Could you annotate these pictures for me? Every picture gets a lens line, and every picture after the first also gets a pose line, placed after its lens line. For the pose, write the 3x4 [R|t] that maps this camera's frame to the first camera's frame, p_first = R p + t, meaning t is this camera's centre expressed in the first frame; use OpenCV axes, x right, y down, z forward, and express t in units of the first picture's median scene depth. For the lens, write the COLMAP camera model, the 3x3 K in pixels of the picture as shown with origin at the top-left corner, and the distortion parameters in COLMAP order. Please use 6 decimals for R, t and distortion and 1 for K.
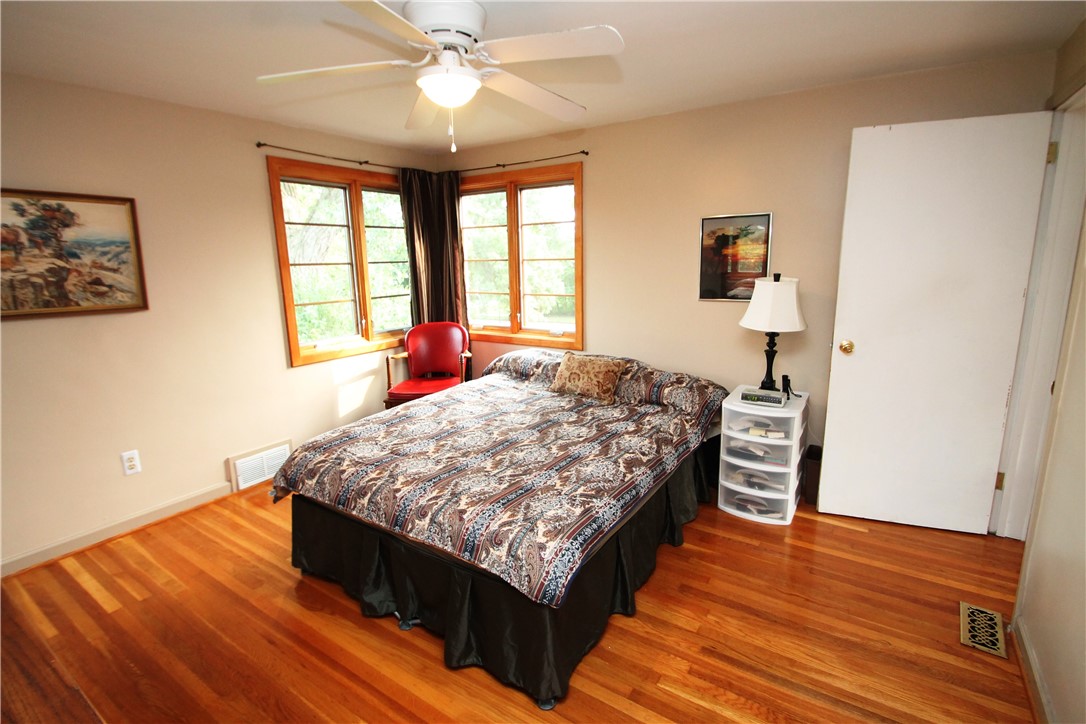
lens RADIAL K [[512.8, 0, 547.2], [0, 512.8, 356.4], [0, 0, 1]] dist [0.008127, -0.012814]
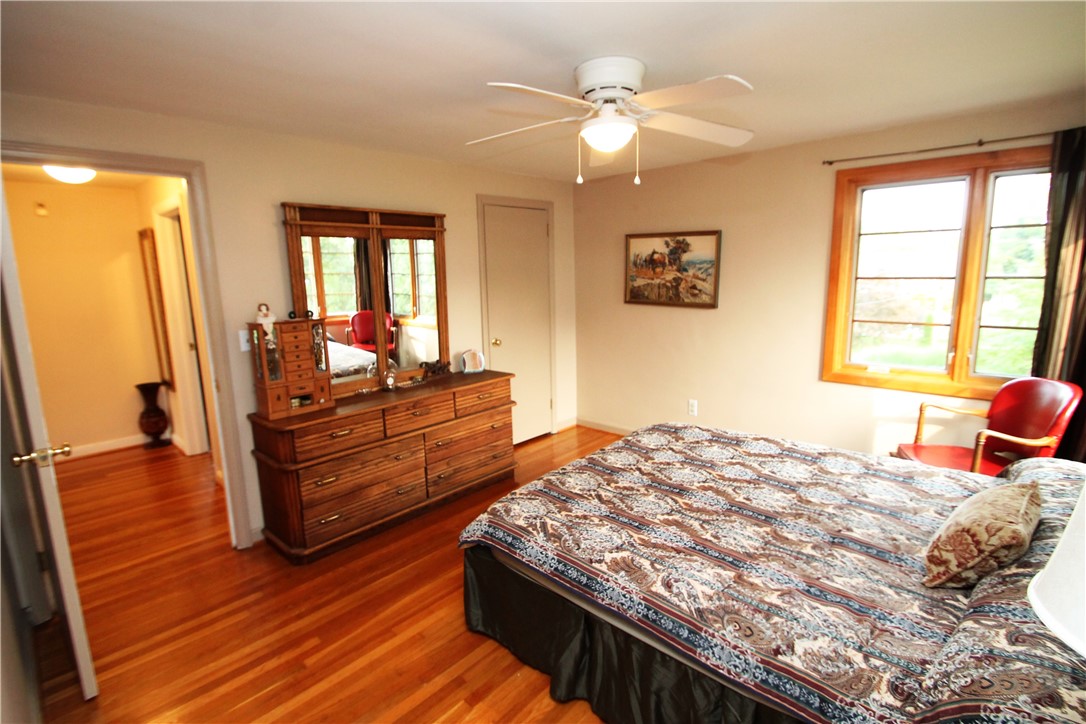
lens RADIAL K [[512.8, 0, 547.2], [0, 512.8, 356.4], [0, 0, 1]] dist [0.008127, -0.012814]
pose [[-0.156239, 0.182730, -0.970669, 0.765598], [-0.167715, 0.963559, 0.208387, -0.199682], [0.973376, 0.195354, -0.119899, 0.824737]]
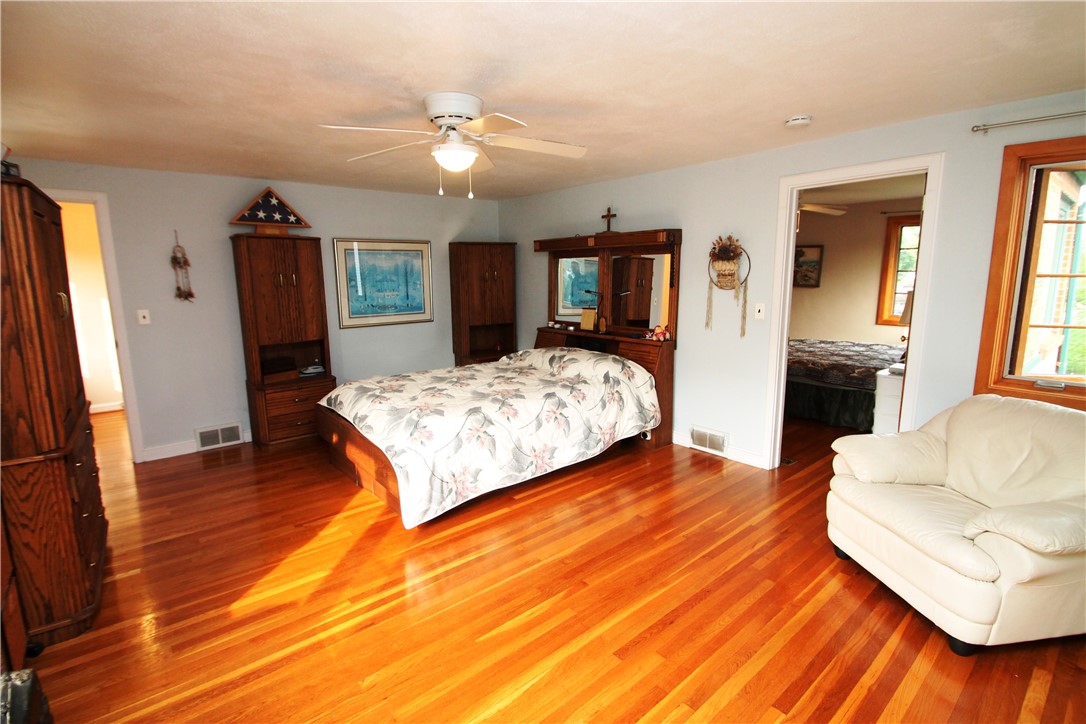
lens RADIAL K [[512.8, 0, 547.2], [0, 512.8, 356.4], [0, 0, 1]] dist [0.008127, -0.012814]
pose [[-0.272500, 0.182693, -0.944652, 2.381391], [-0.172491, 0.956625, 0.234767, -0.143314], [0.946568, 0.226918, -0.229167, 0.409302]]
